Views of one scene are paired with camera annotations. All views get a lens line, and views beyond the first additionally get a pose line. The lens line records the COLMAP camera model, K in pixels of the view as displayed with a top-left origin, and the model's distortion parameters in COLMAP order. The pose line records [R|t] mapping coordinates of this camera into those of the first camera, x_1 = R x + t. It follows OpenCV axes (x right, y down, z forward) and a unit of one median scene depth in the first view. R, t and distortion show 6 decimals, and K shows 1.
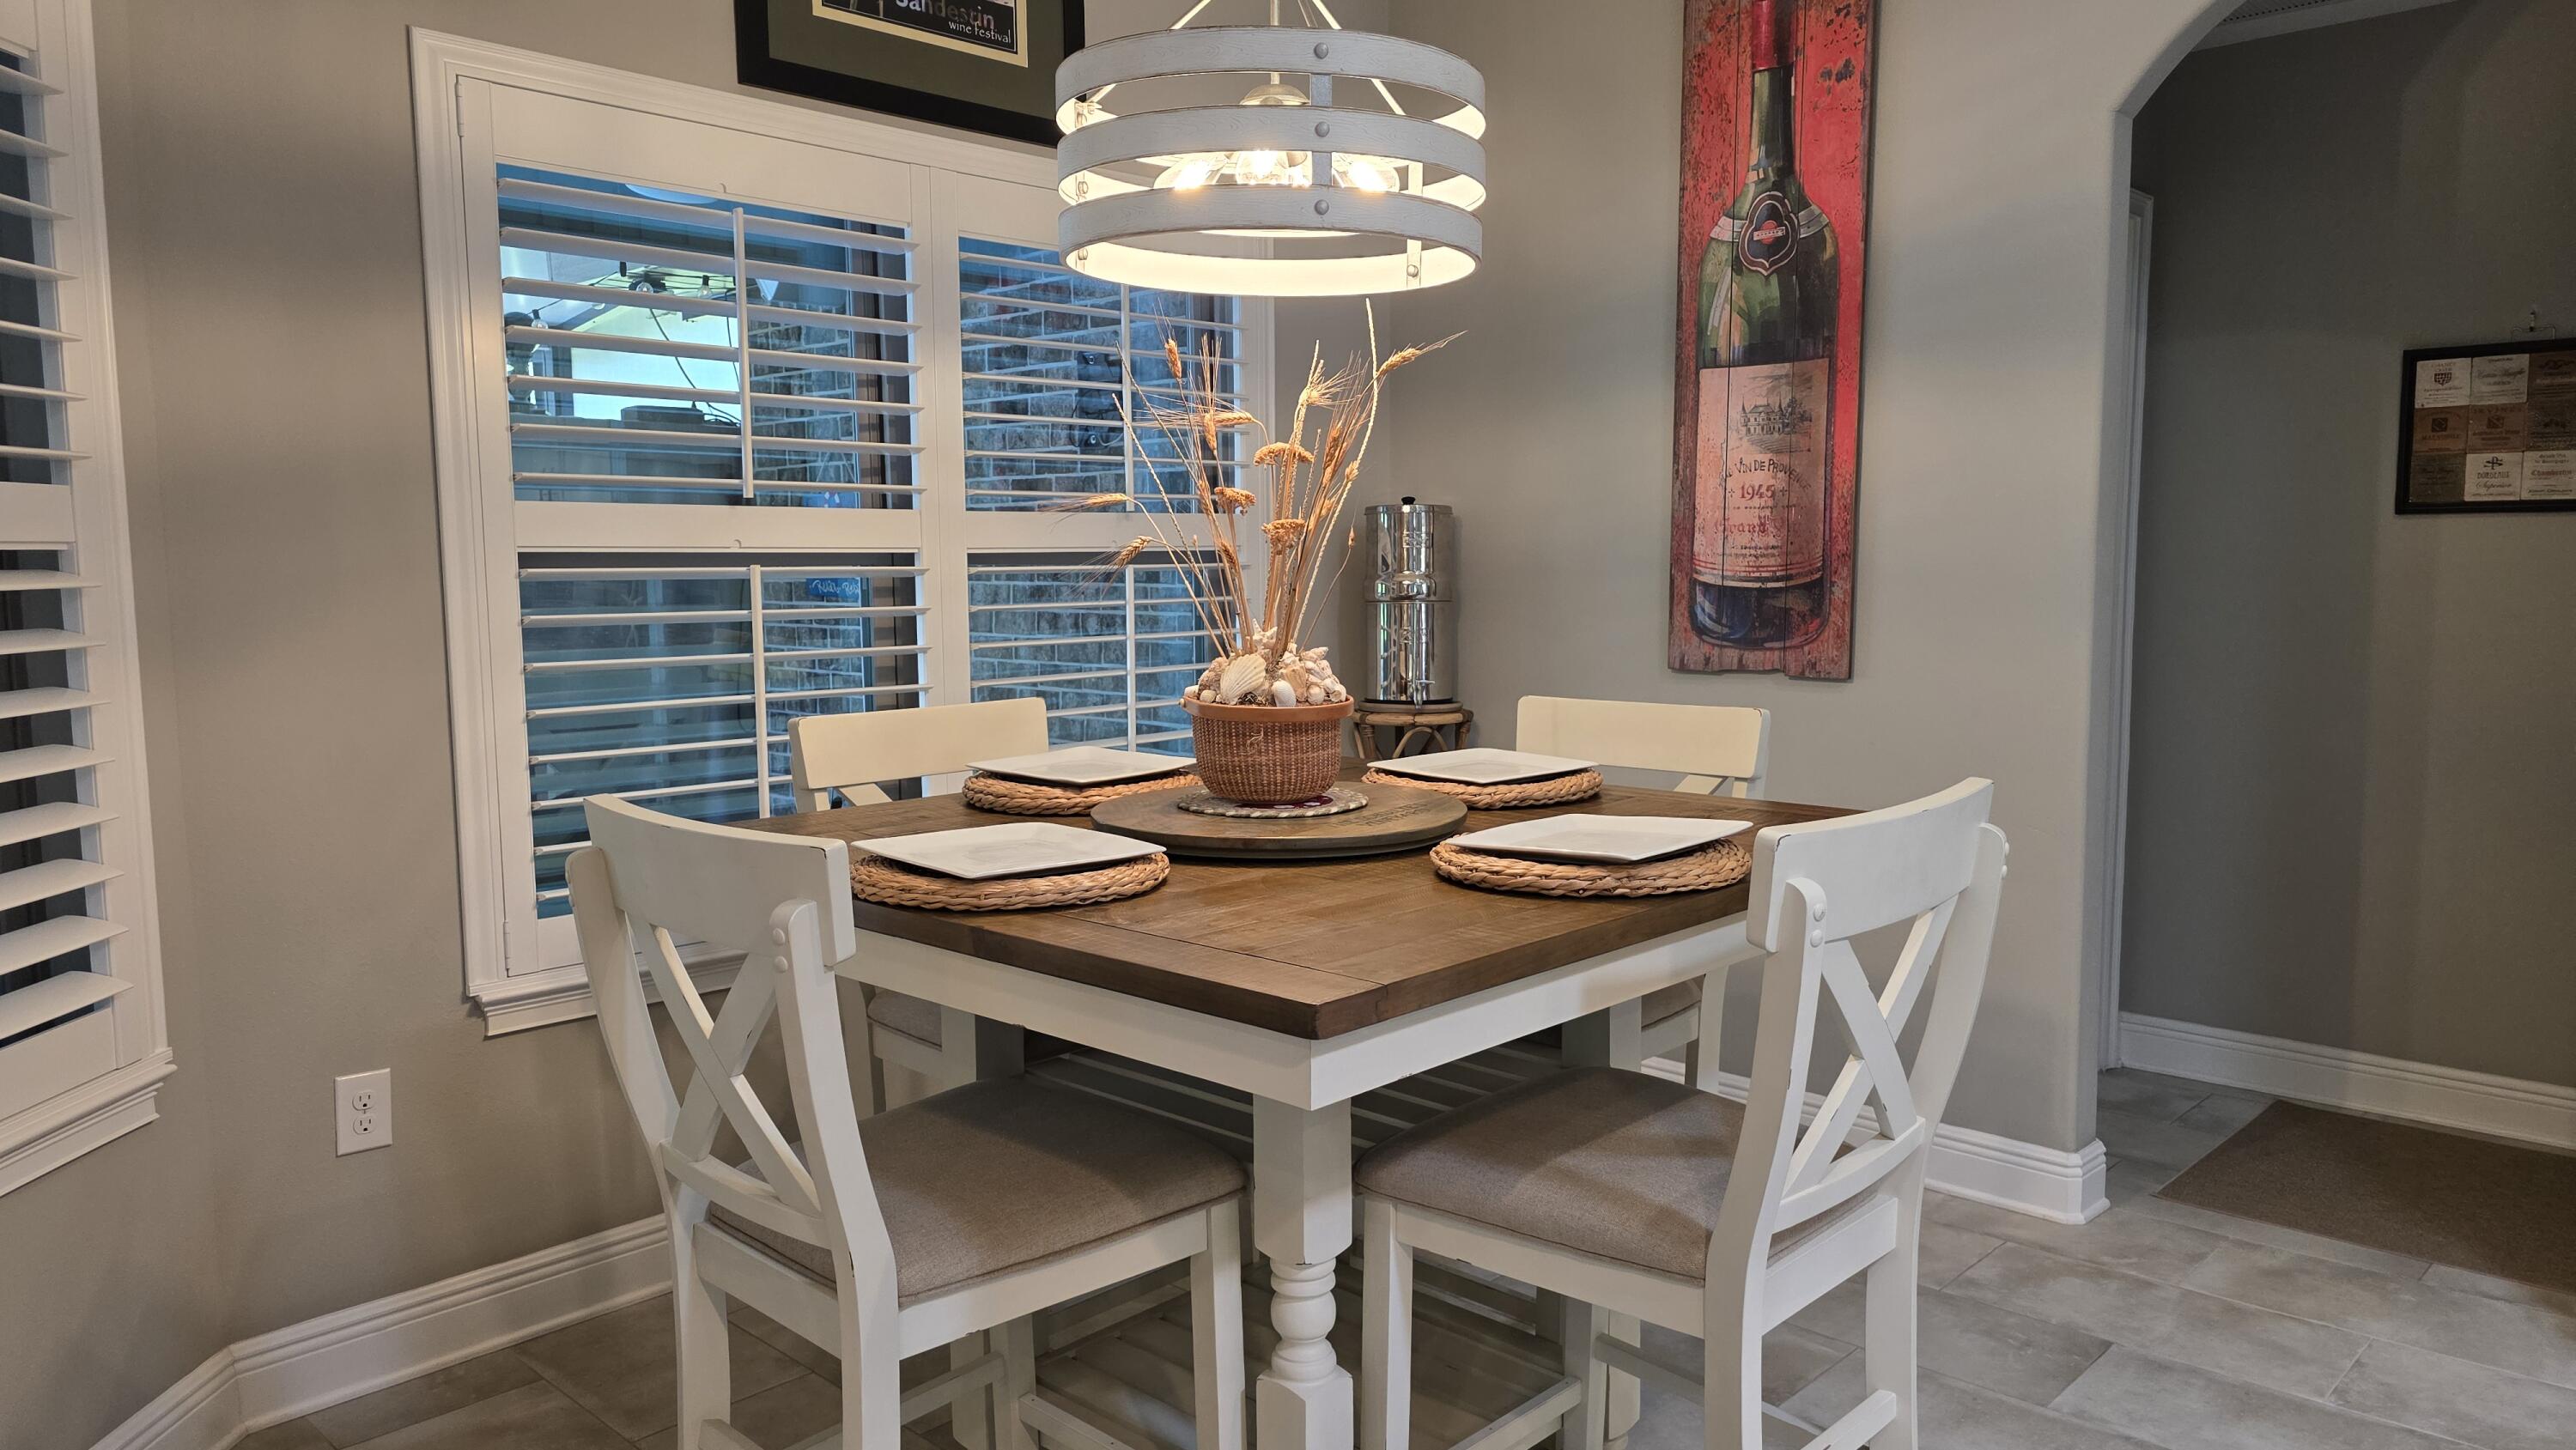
lens RADIAL K [[1723.9, 0, 1302.2], [0, 1723.9, 748.3], [0, 0, 1]] dist [0.069231, -0.091657]
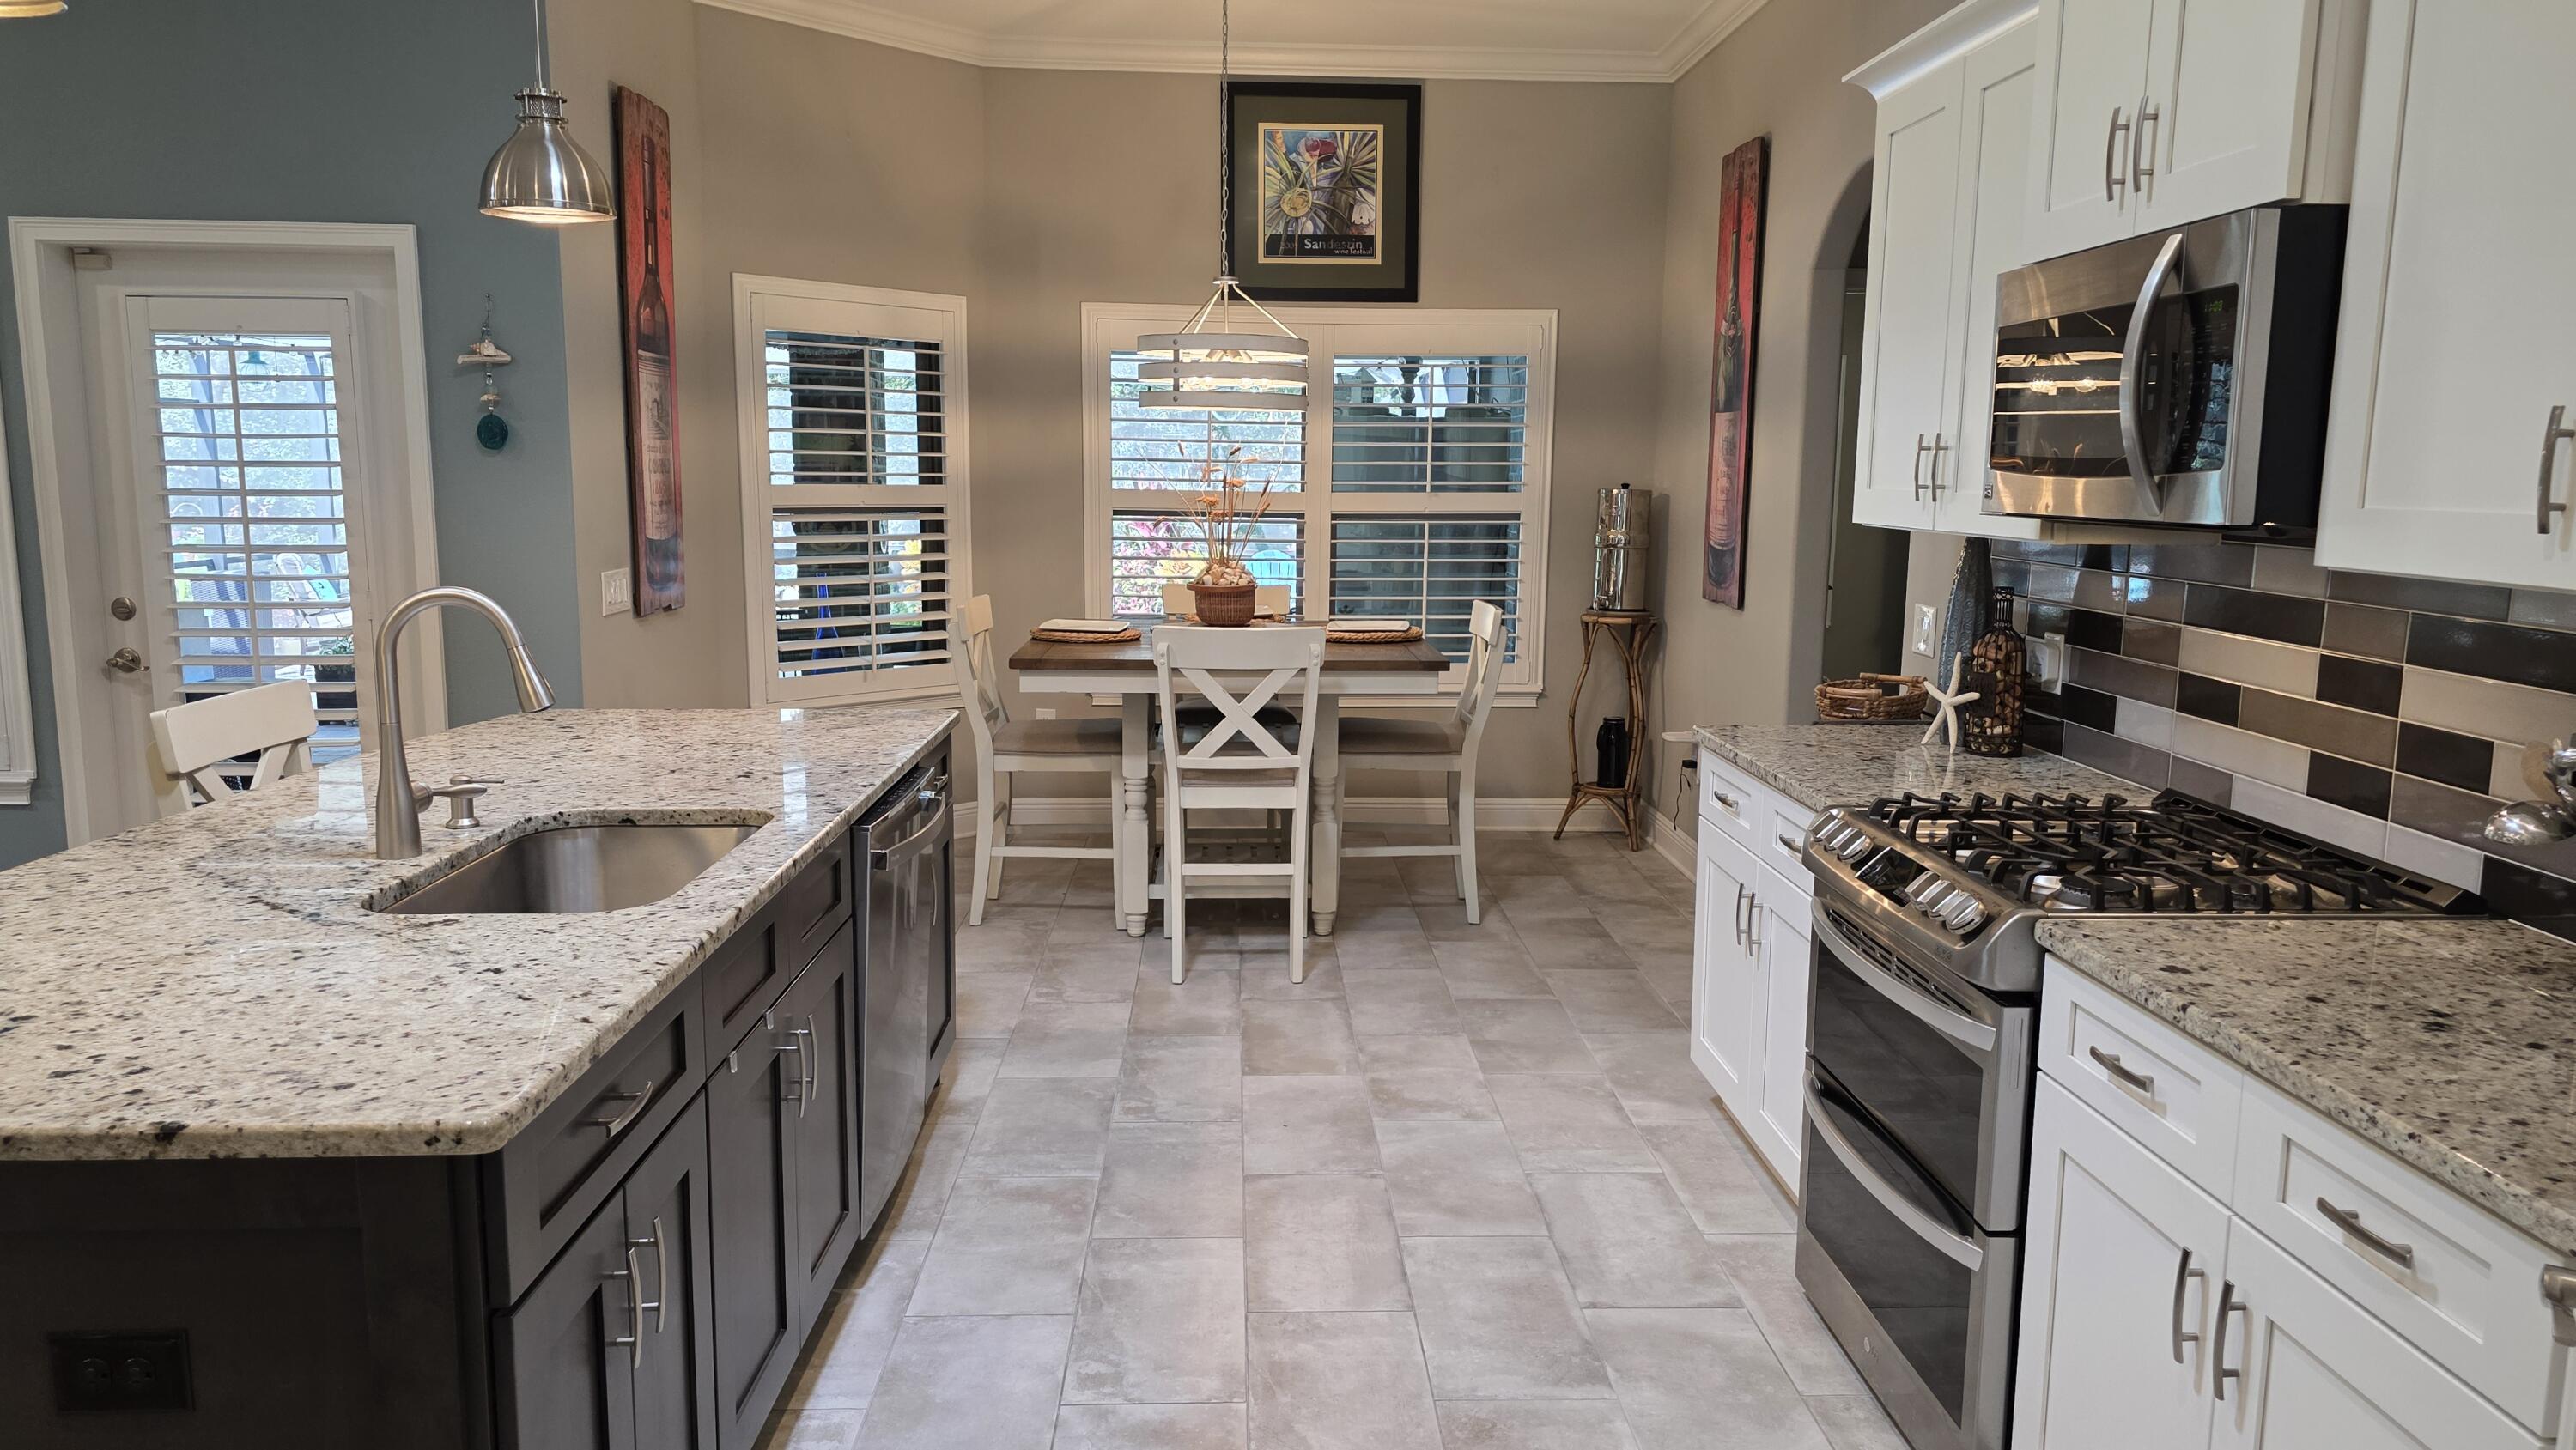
lens RADIAL K [[1733.5, 0, 1295.5], [0, 1733.5, 718.9], [0, 0, 1]] dist [0.082083, -0.093931]
pose [[0.717915, 0.118429, -0.685983, 1.273692], [-0.095618, 0.992858, 0.071339, -0.016353], [0.689533, 0.014377, 0.724112, -0.514945]]
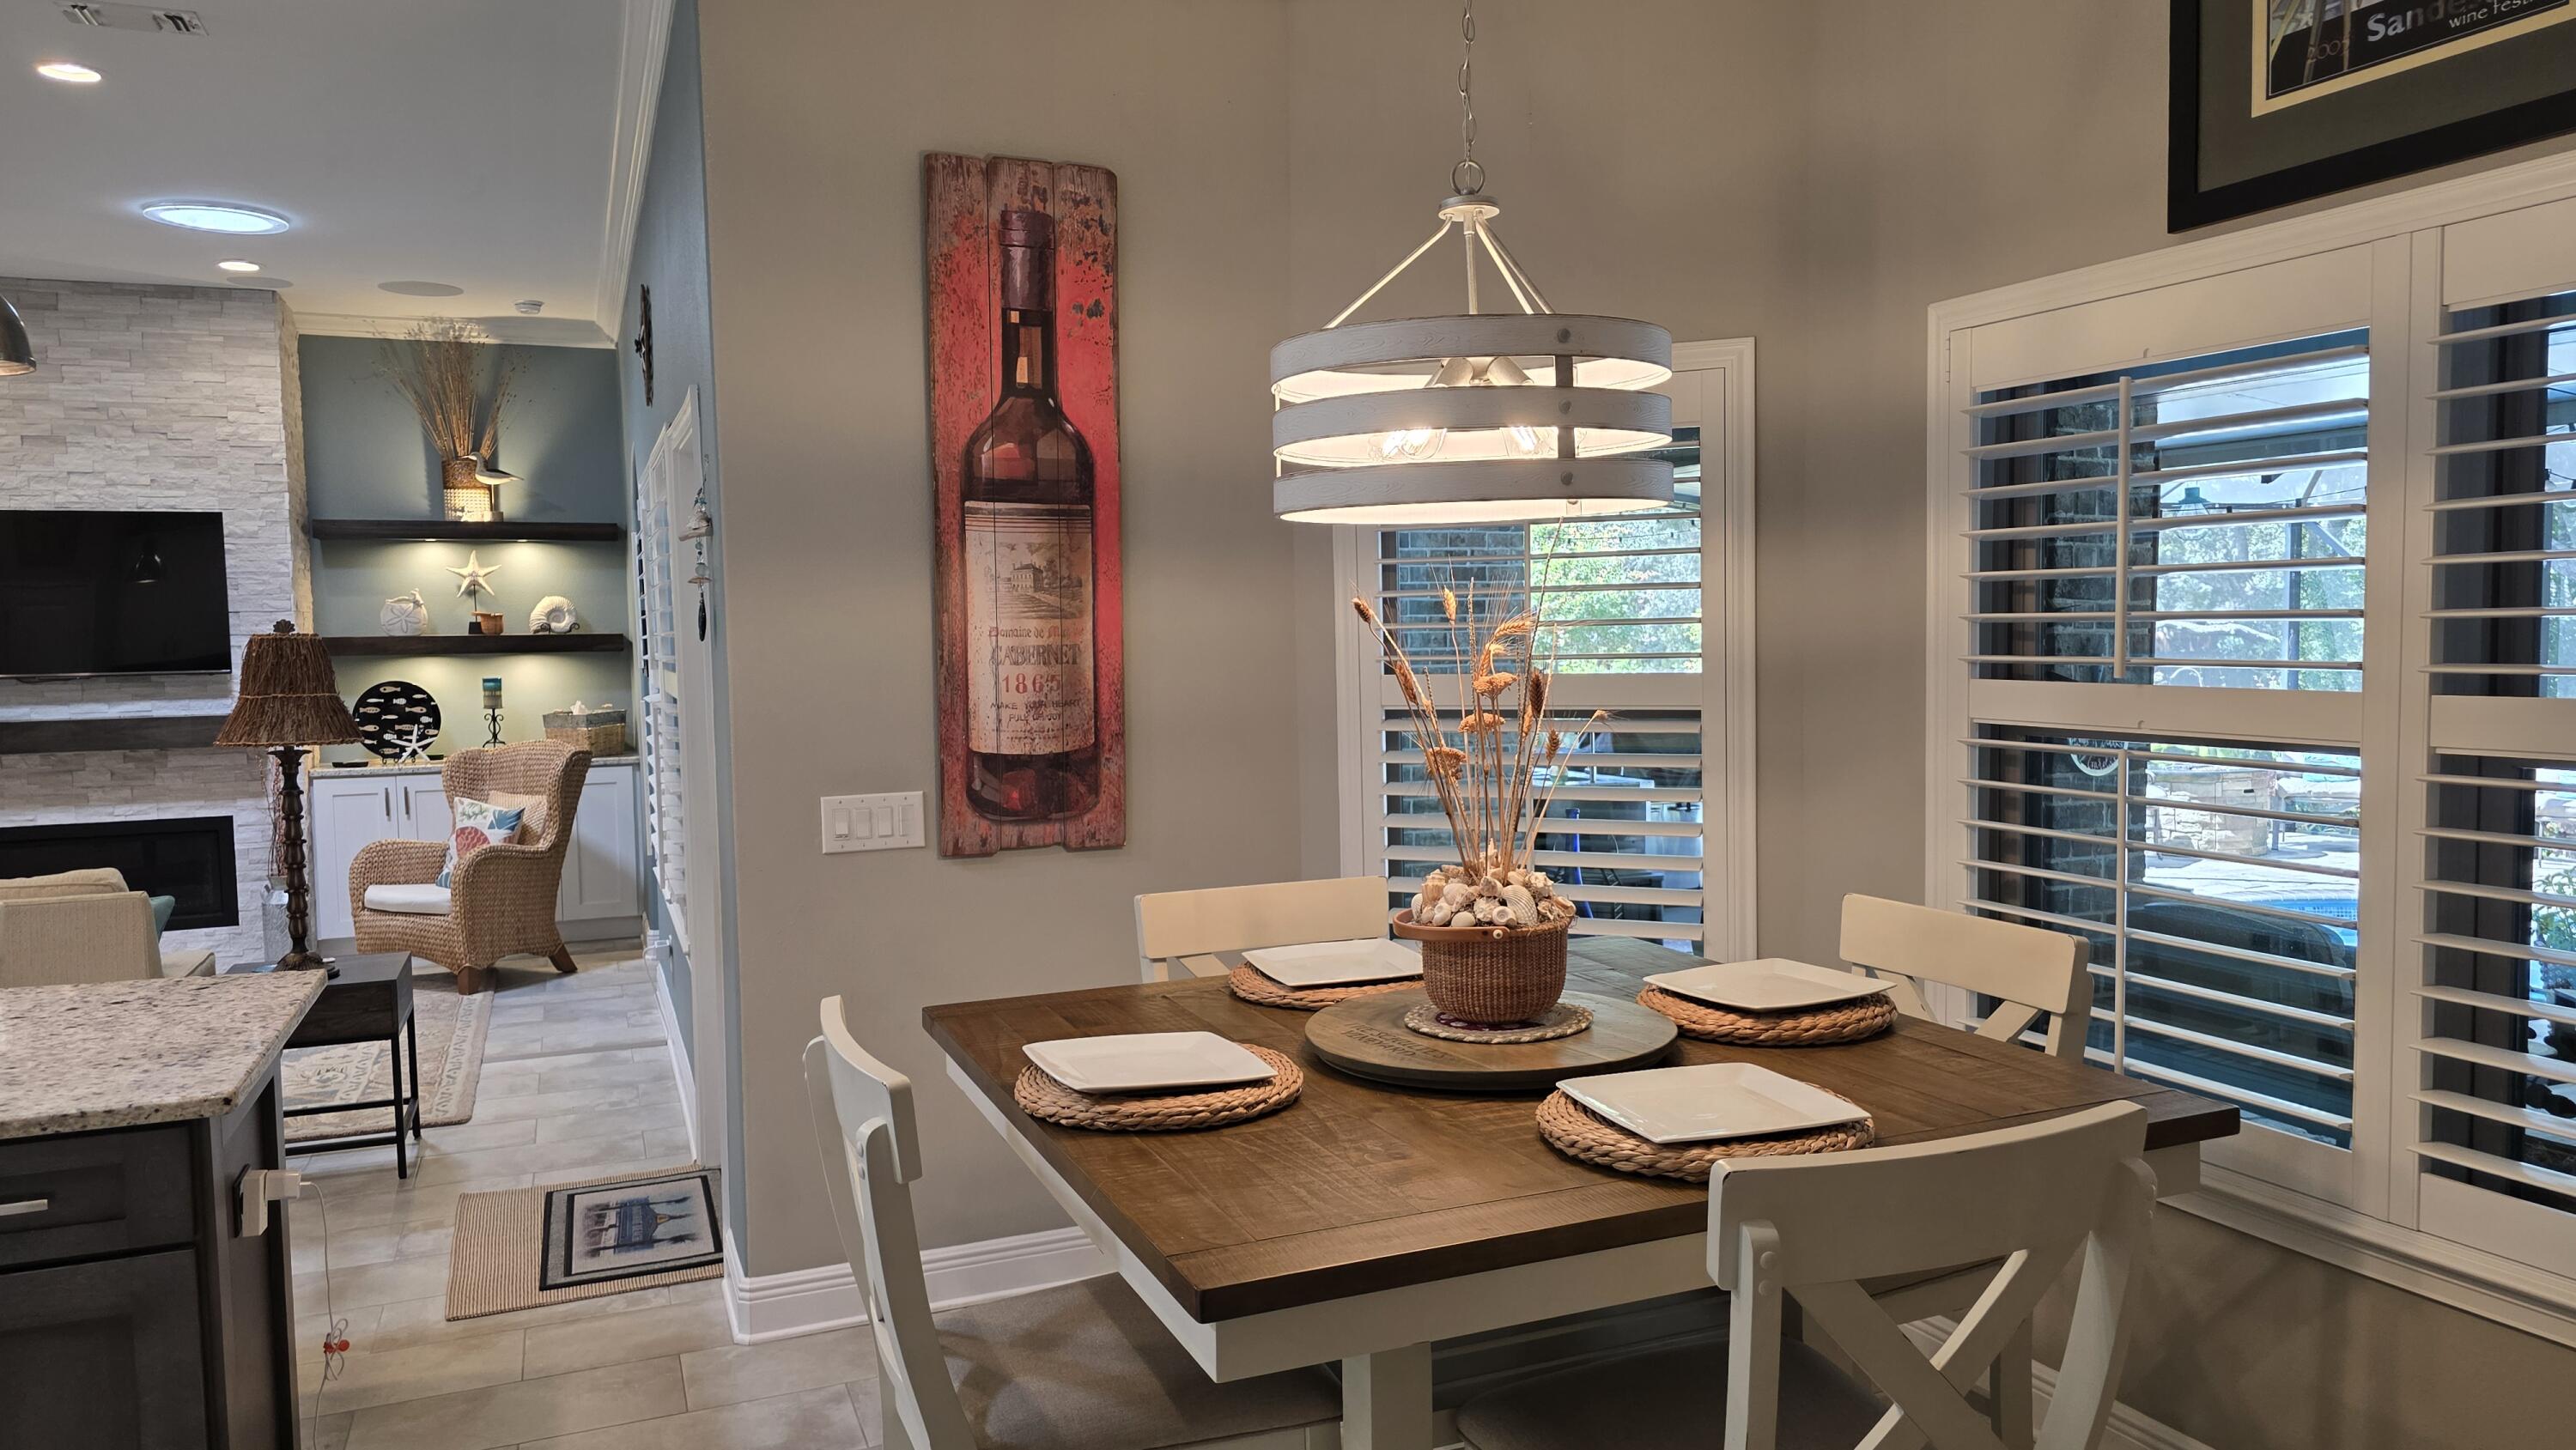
lens RADIAL K [[1723.9, 0, 1302.2], [0, 1723.9, 748.3], [0, 0, 1]] dist [0.069231, -0.091657]
pose [[-0.398796, 0.072302, -0.914185, 0.687768], [-0.091511, 0.988774, 0.118121, -0.170579], [0.912462, 0.130764, -0.387702, 0.925859]]
